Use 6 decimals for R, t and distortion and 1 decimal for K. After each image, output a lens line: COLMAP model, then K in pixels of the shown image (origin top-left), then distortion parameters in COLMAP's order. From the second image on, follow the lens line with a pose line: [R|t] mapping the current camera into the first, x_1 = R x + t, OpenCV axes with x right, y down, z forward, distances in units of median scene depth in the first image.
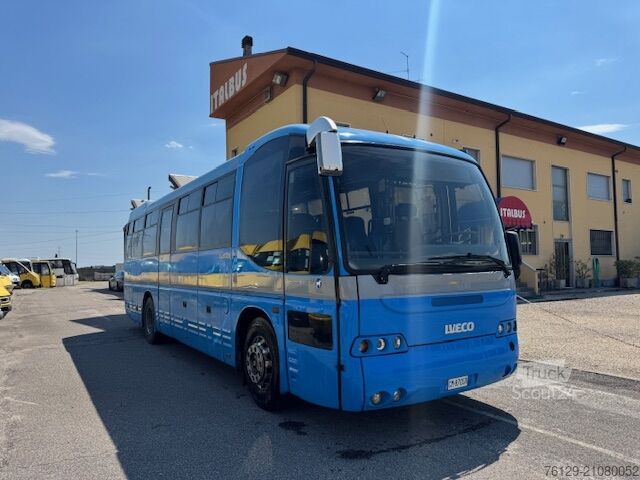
lens RADIAL K [[478.4, 0, 318.5], [0, 478.4, 235.6], [0, 0, 1]] dist [0.008559, -0.017166]
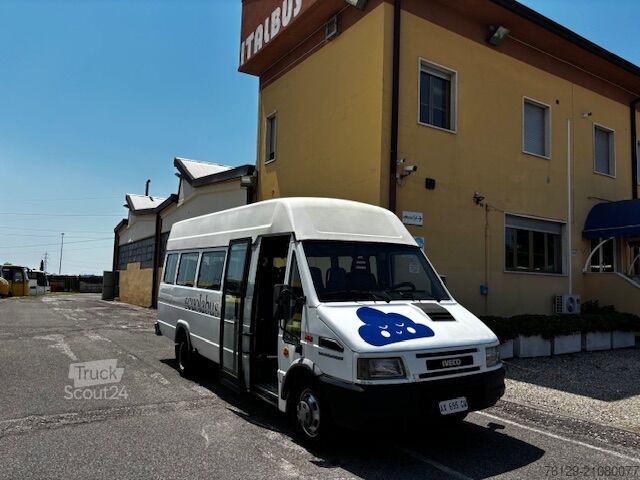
lens RADIAL K [[509.6, 0, 321.8], [0, 509.6, 235.5], [0, 0, 1]] dist [0.022741, -0.008737]
pose [[0.999159, 0.040664, -0.005240, -0.084688], [-0.040819, 0.998584, -0.034118, 0.019794], [0.003845, 0.034303, 0.999404, 0.228964]]
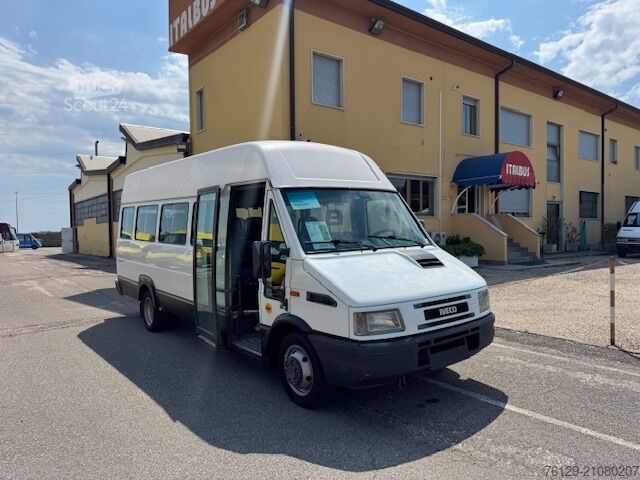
lens RADIAL K [[478.4, 0, 324.2], [0, 478.4, 241.9], [0, 0, 1]] dist [0.008559, -0.017166]
pose [[0.995119, -0.004041, 0.098598, -0.040350], [-0.004458, 0.996300, 0.085824, 0.010273], [-0.098580, -0.085844, 0.991420, 0.112770]]
